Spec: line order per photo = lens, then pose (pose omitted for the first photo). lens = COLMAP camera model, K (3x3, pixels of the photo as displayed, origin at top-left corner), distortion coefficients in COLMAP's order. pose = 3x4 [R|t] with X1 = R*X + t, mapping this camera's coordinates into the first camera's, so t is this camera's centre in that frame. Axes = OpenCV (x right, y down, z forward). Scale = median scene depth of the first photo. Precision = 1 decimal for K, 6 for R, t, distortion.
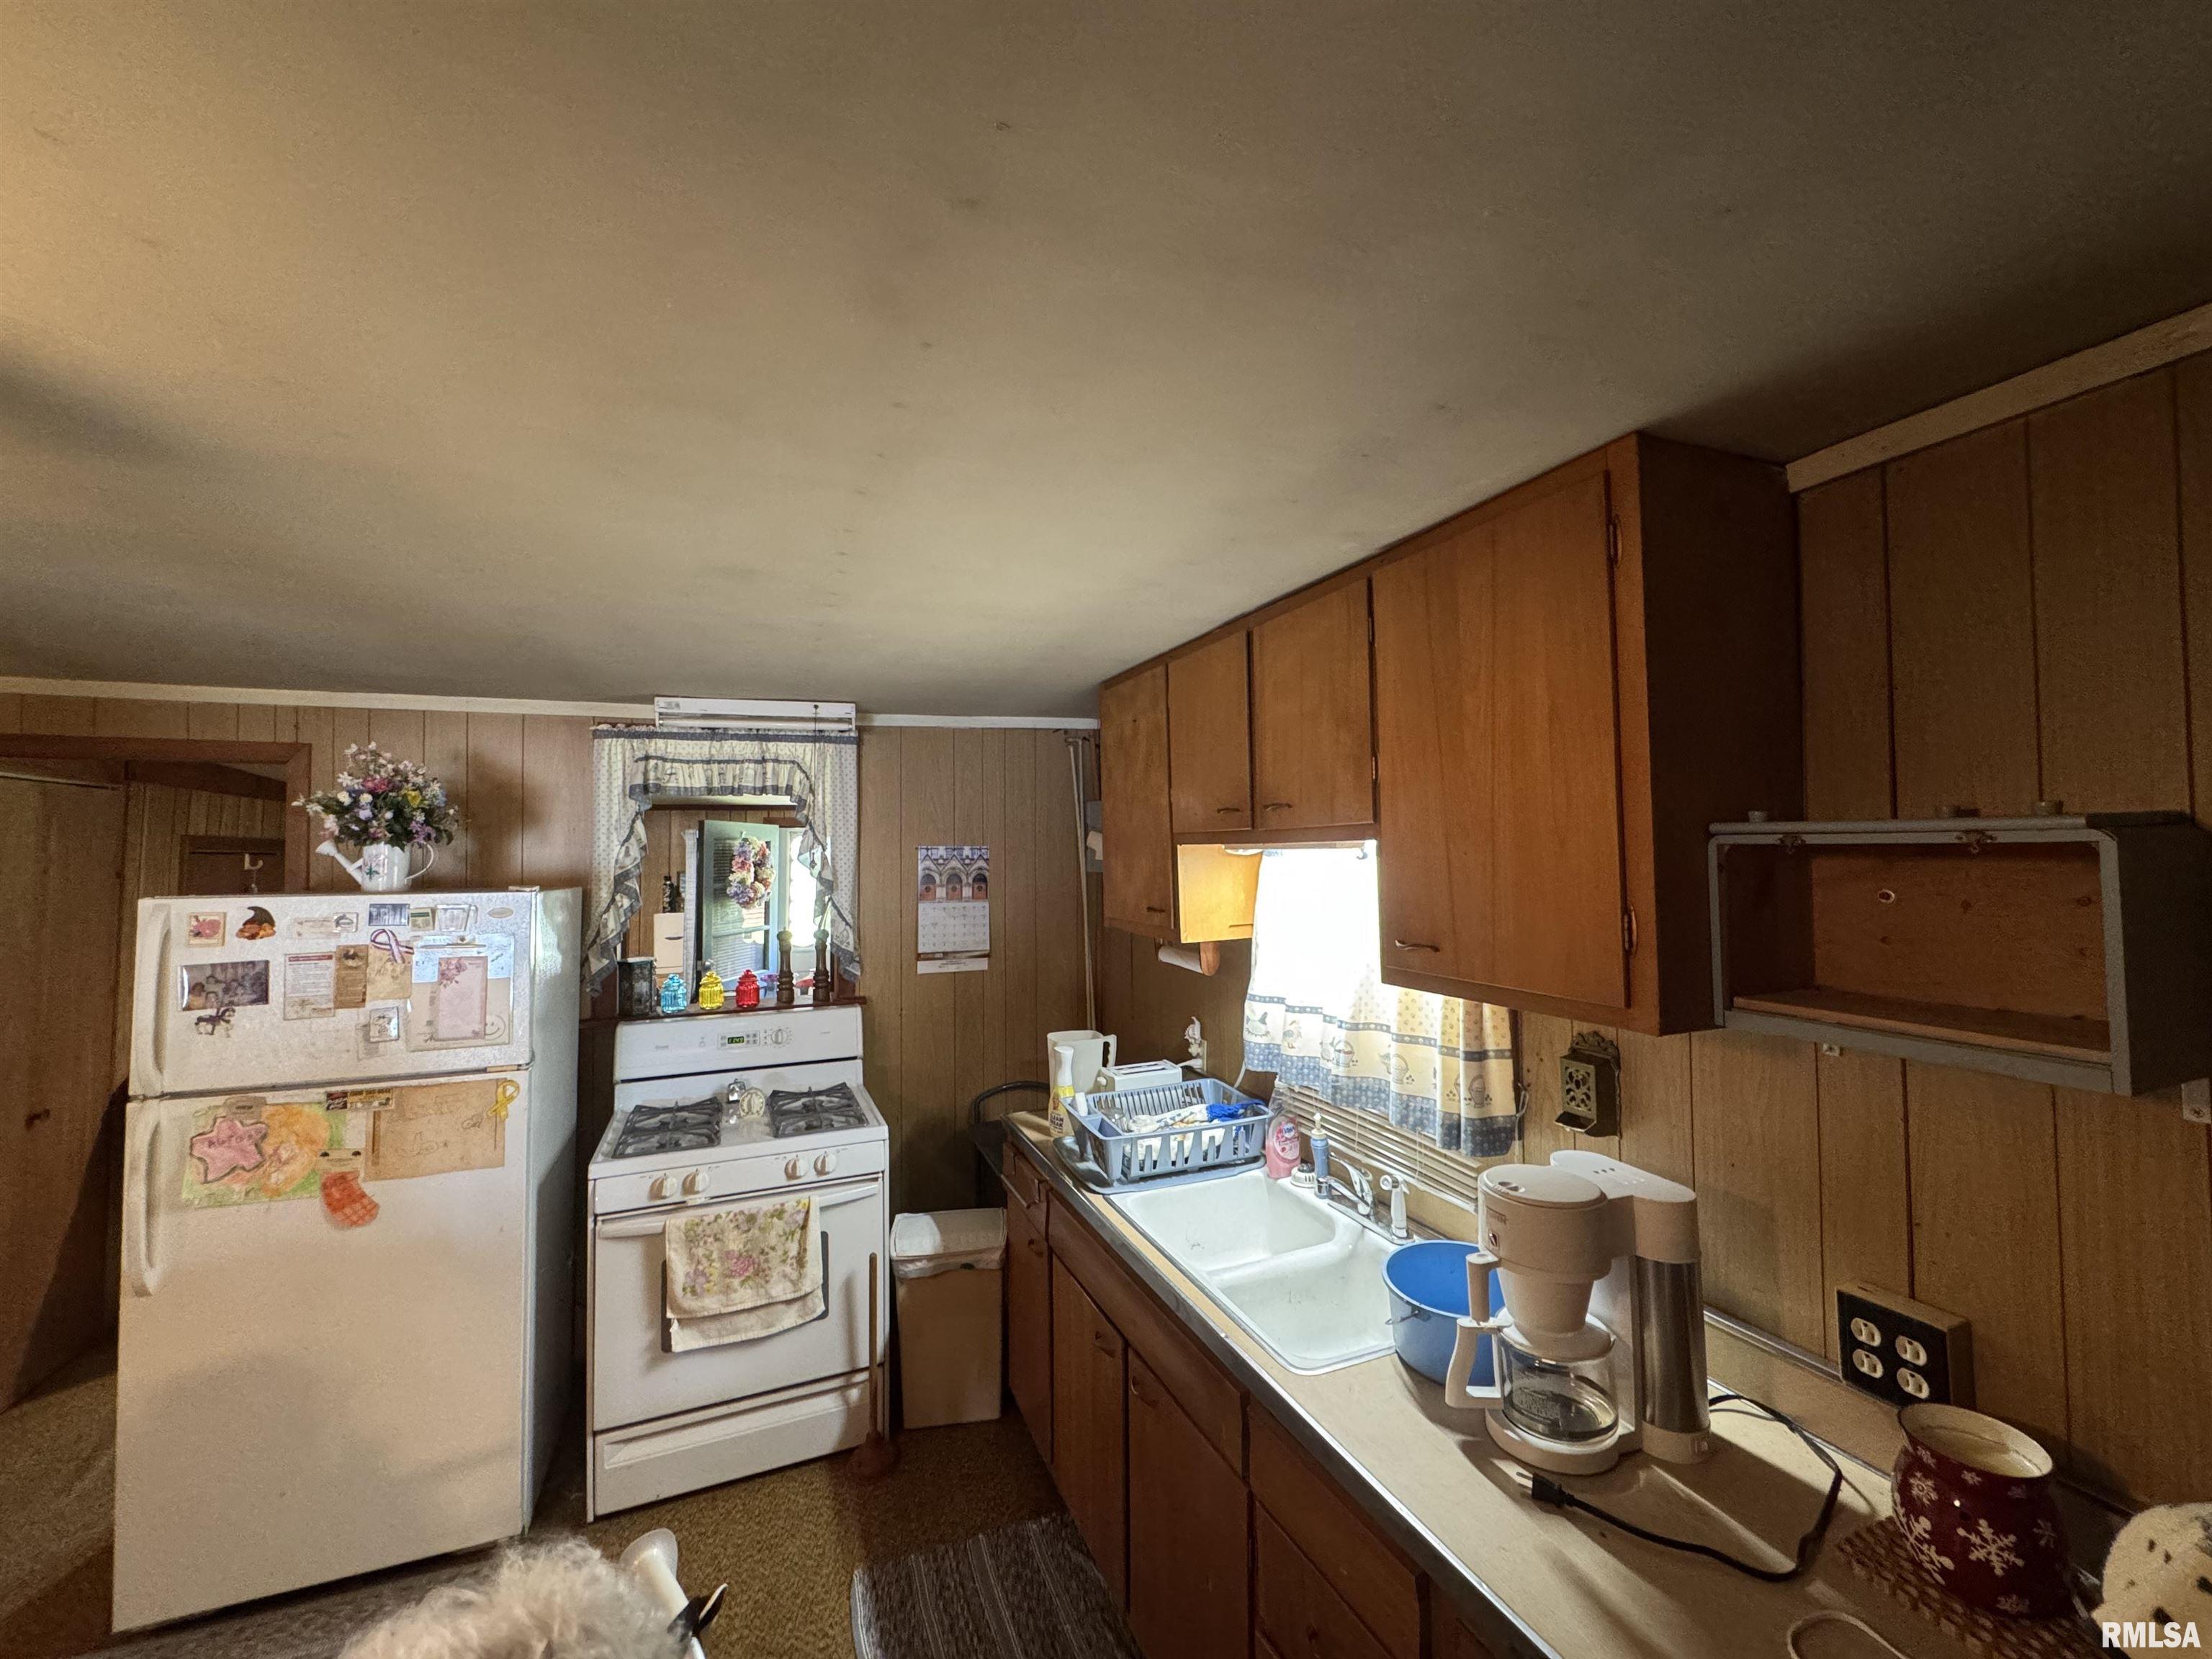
lens RADIAL K [[884.8, 0, 1108.1], [0, 884.8, 823.9], [0, 0, 1]] dist [-0.006008, 0.000318]
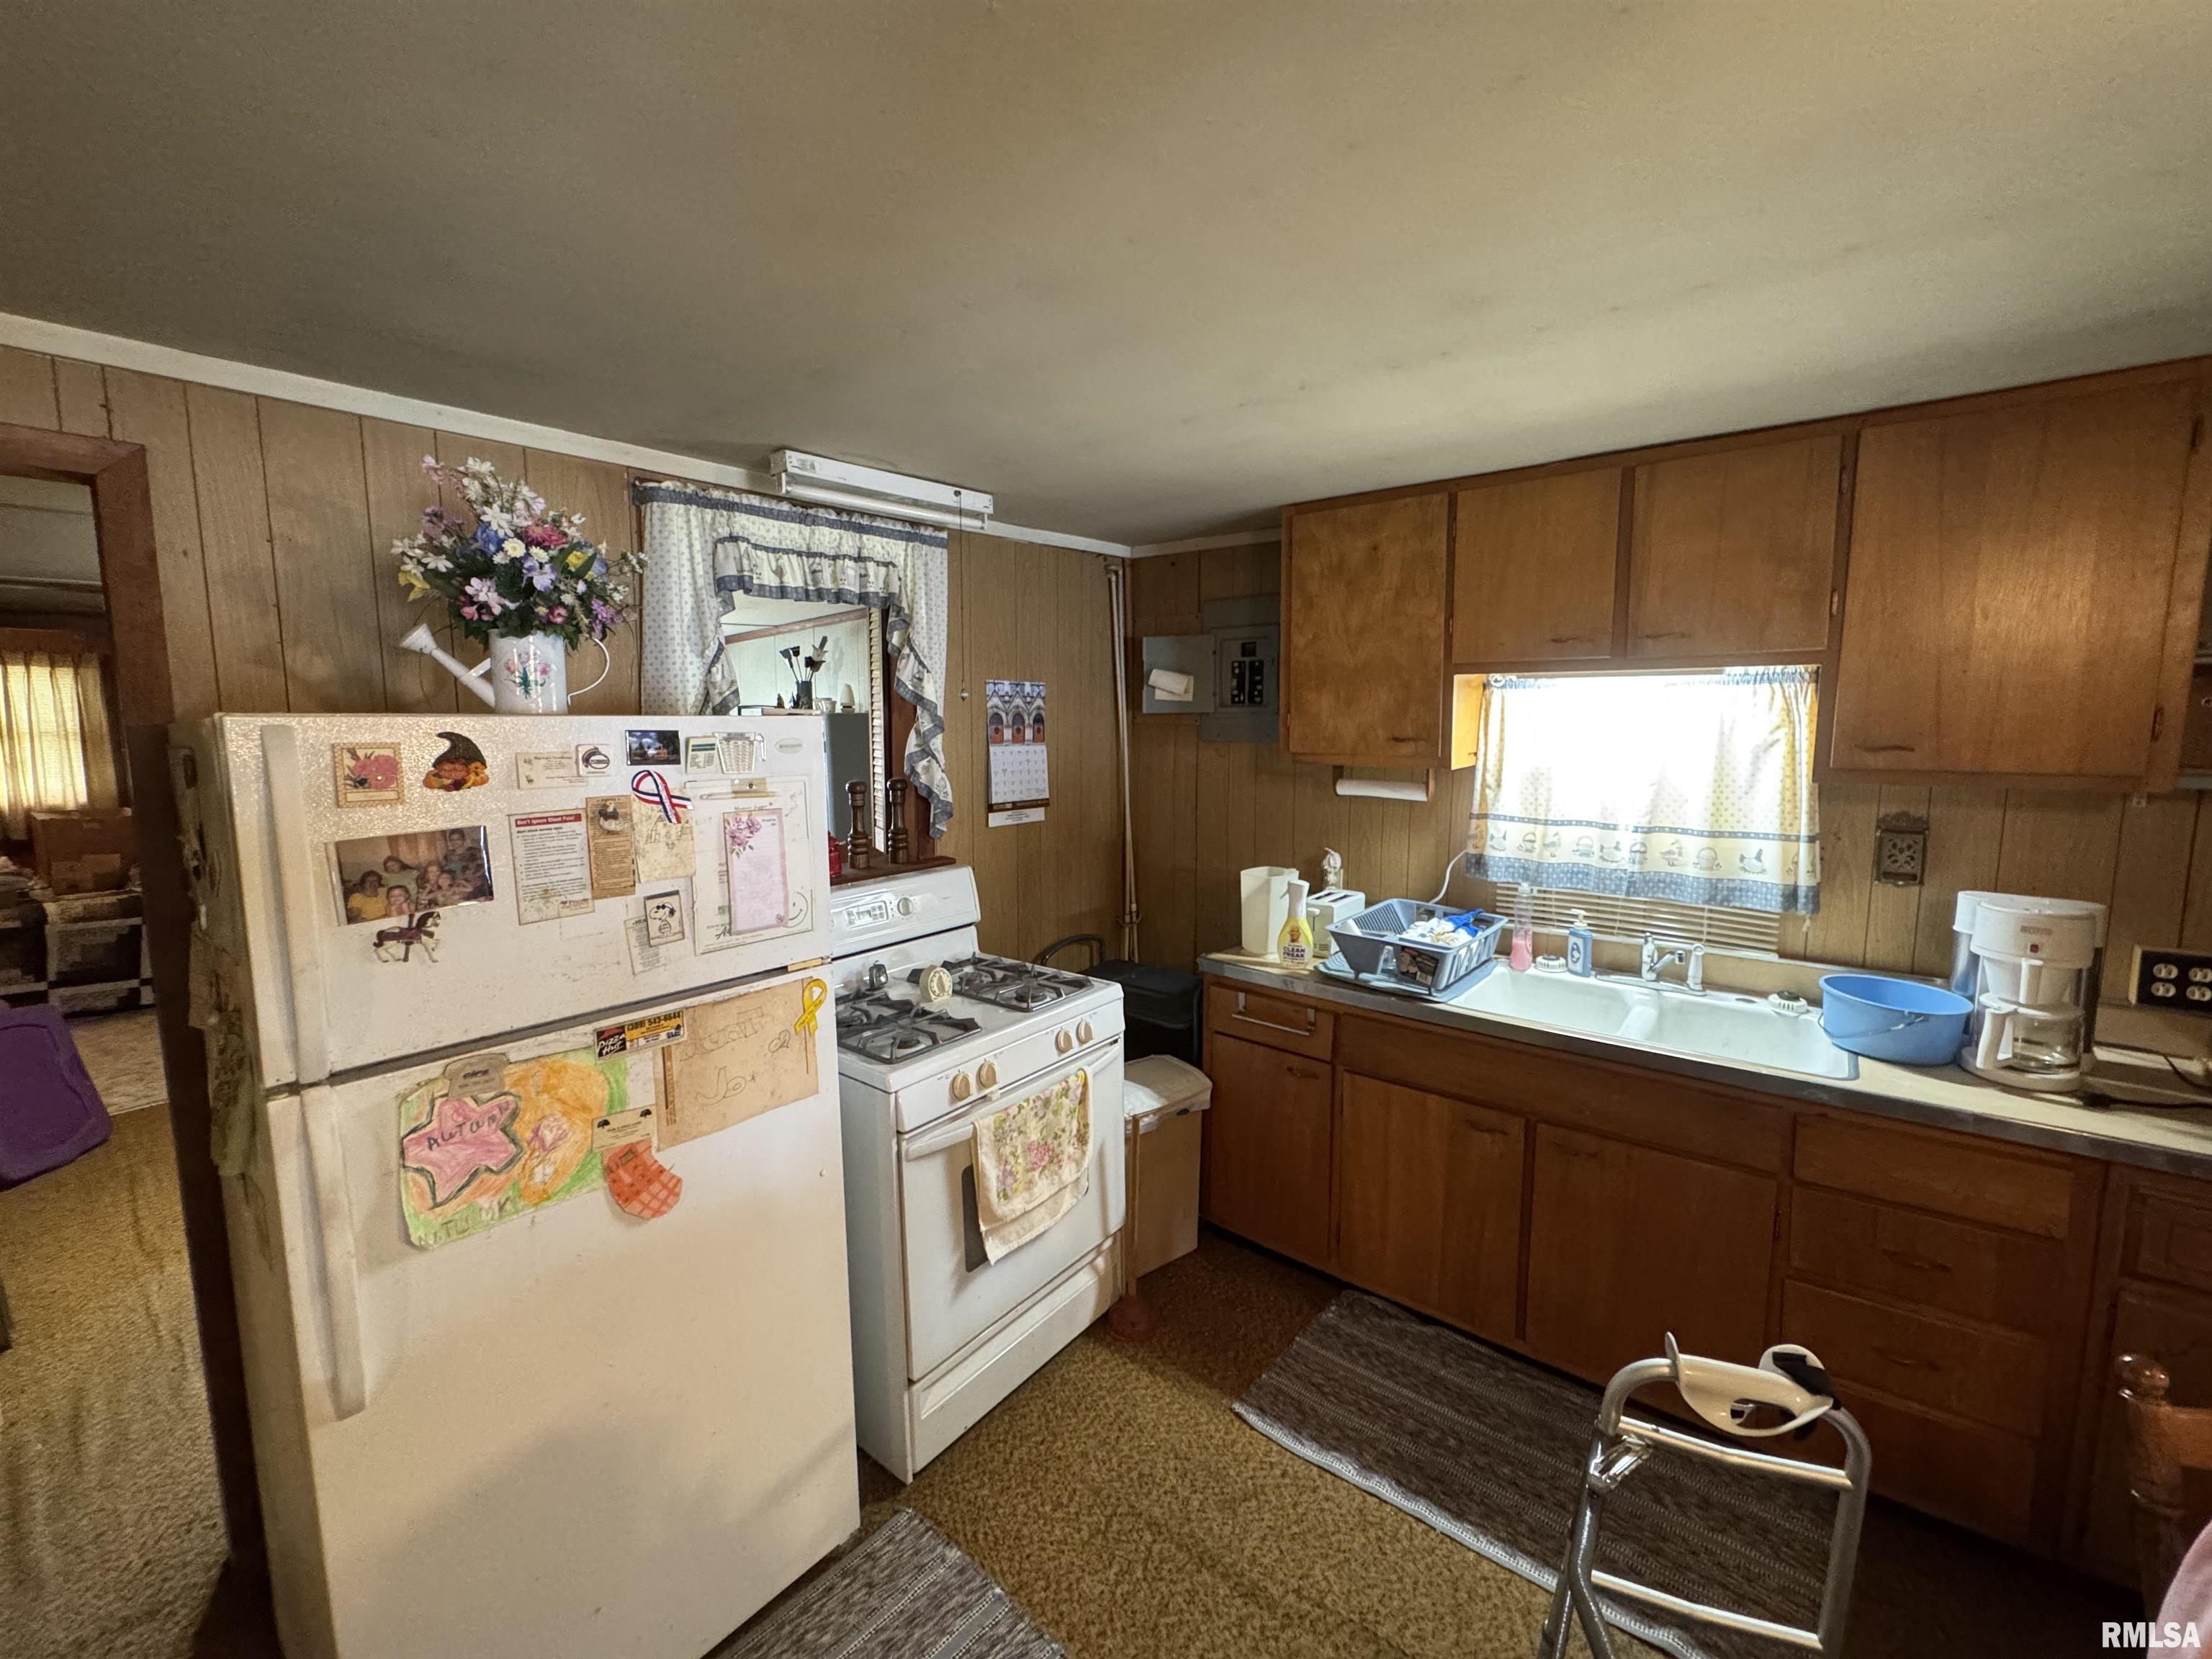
lens RADIAL K [[884.8, 0, 1107.5], [0, 884.8, 823.5], [0, 0, 1]] dist [-0.006008, 0.000318]
pose [[0.878356, -0.050787, 0.475301, -0.847129], [-0.020553, 0.989407, 0.143703, 0.060242], [-0.477564, -0.135991, 0.868008, 0.295142]]
